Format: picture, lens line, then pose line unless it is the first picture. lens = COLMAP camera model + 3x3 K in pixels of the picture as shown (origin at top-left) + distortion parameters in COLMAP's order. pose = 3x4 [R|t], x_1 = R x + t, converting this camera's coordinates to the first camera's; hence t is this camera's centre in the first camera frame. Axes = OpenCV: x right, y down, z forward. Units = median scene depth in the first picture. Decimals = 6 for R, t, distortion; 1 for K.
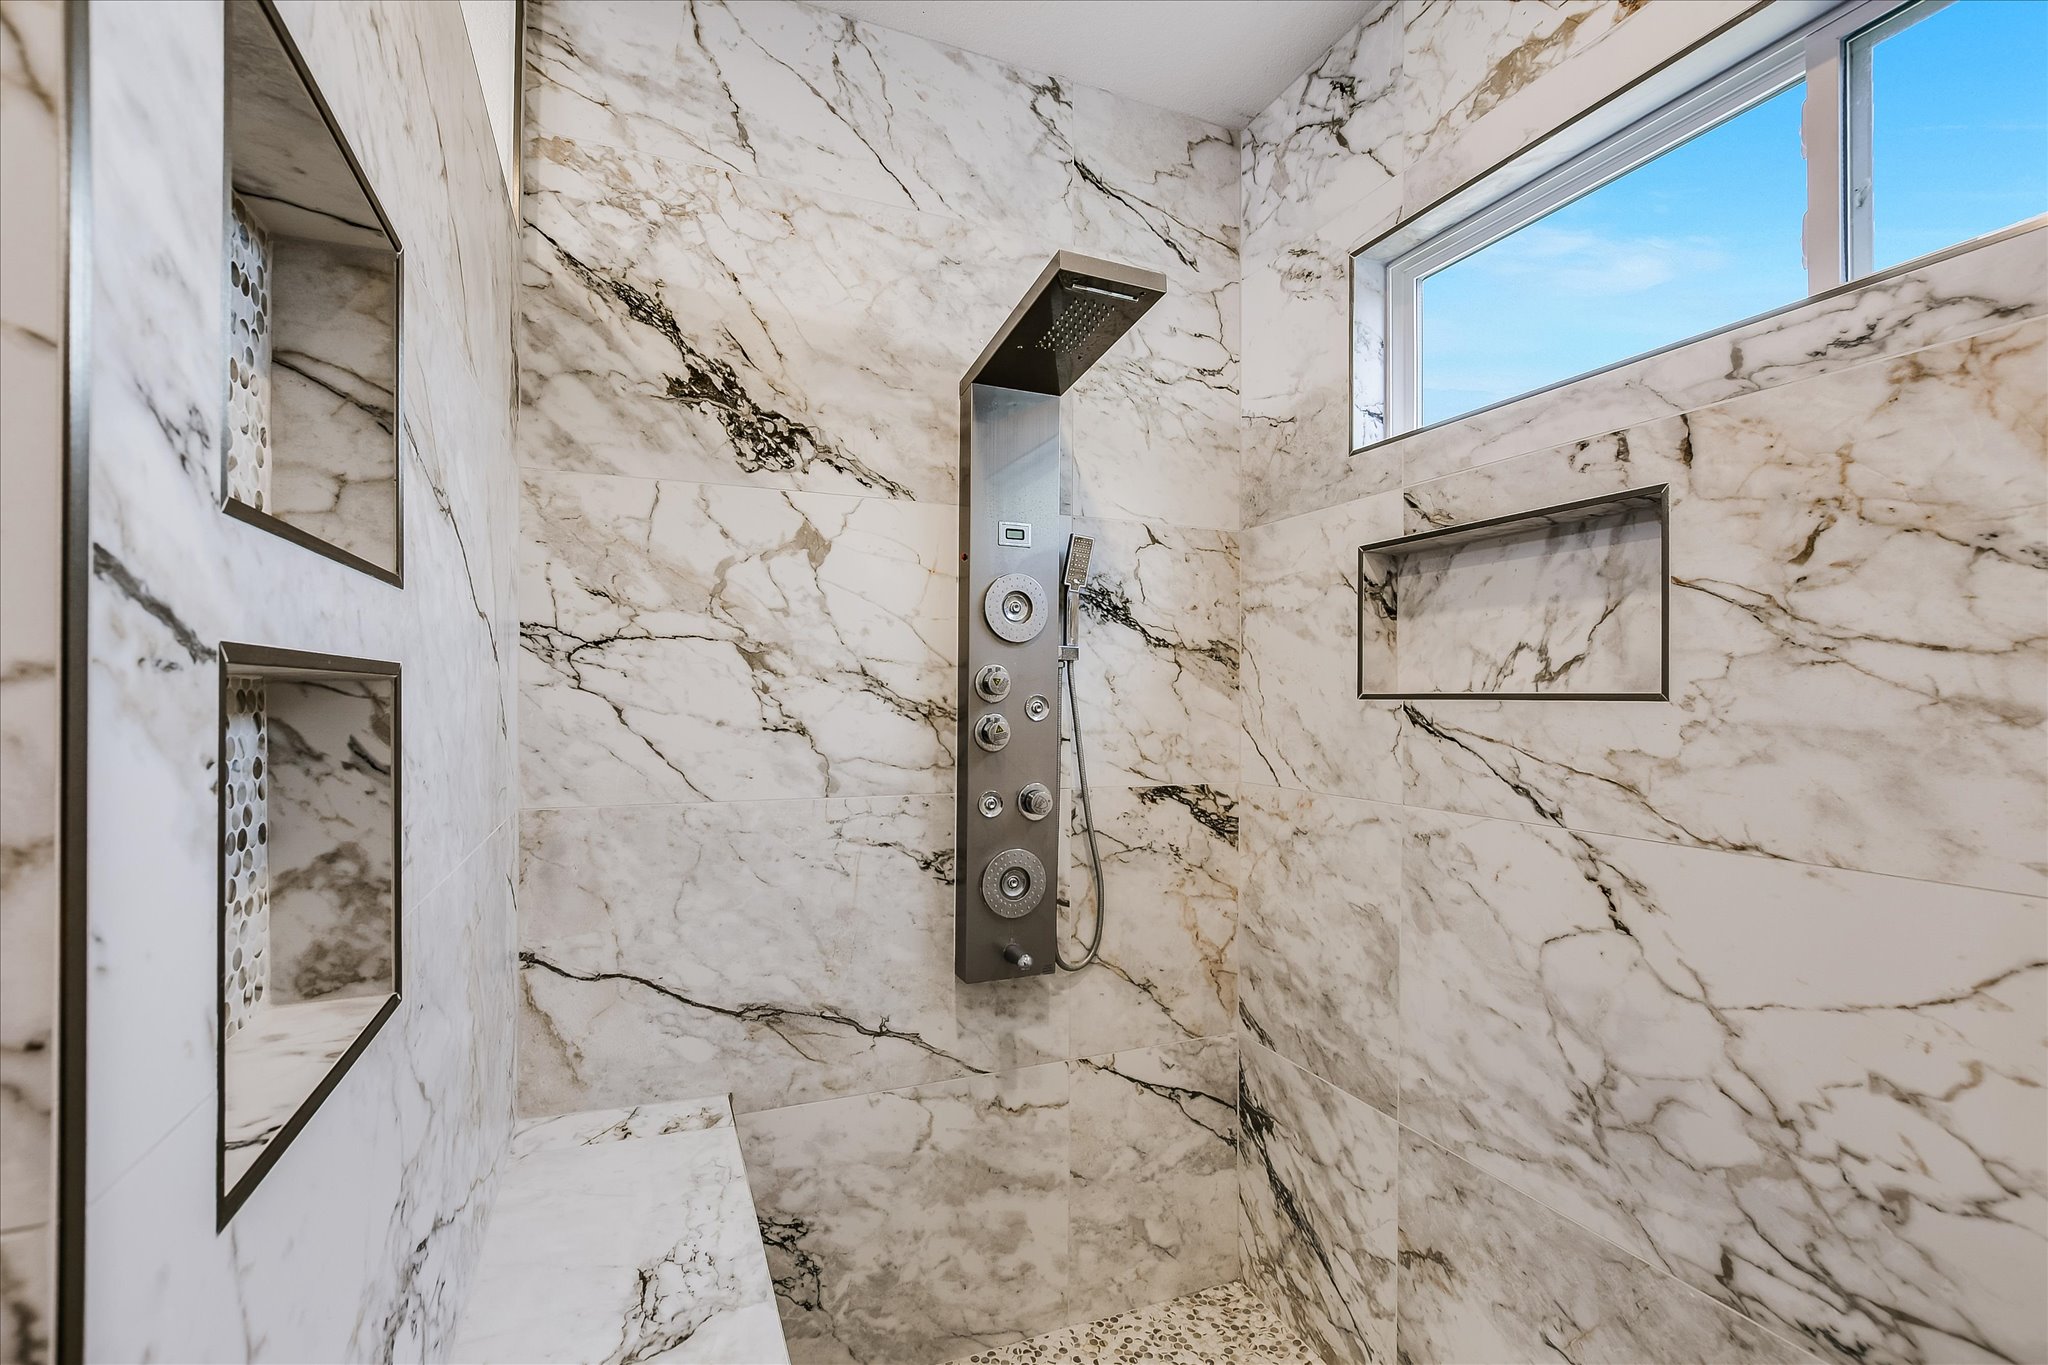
lens RADIAL K [[912.6, 0, 1024.5], [0, 912.6, 700.7], [0, 0, 1]] dist [-0.014166, 0.015882]
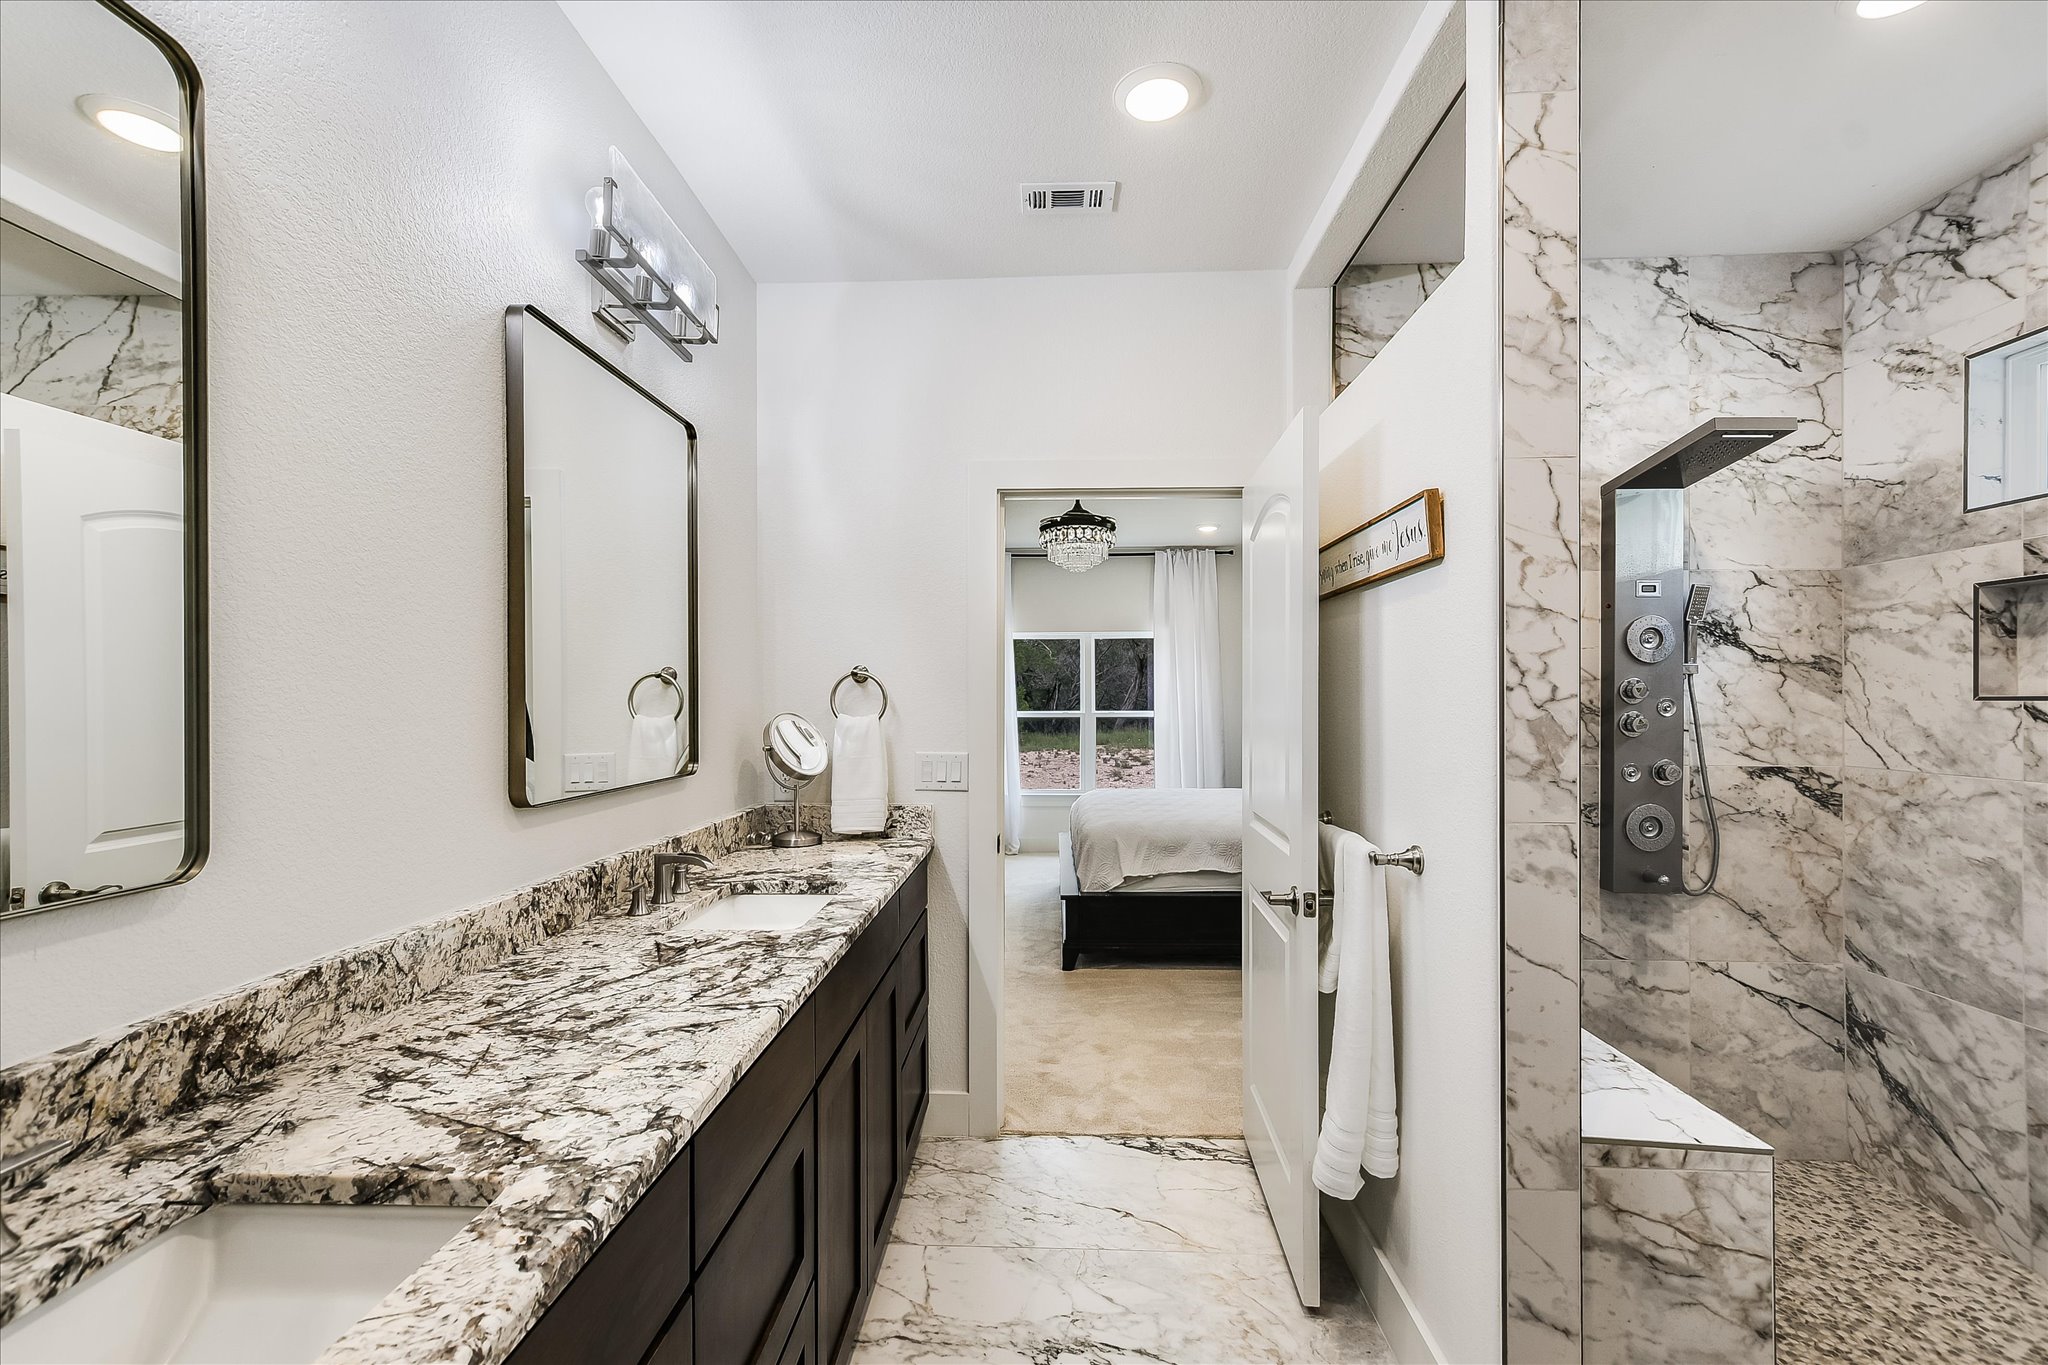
lens RADIAL K [[912.6, 0, 1024.5], [0, 912.6, 700.7], [0, 0, 1]] dist [-0.014166, 0.015882]
pose [[0.902376, -0.004560, -0.430925, -0.268751], [0.002727, 0.999984, -0.004871, 0.001175], [0.430940, 0.003221, 0.902375, -0.697952]]
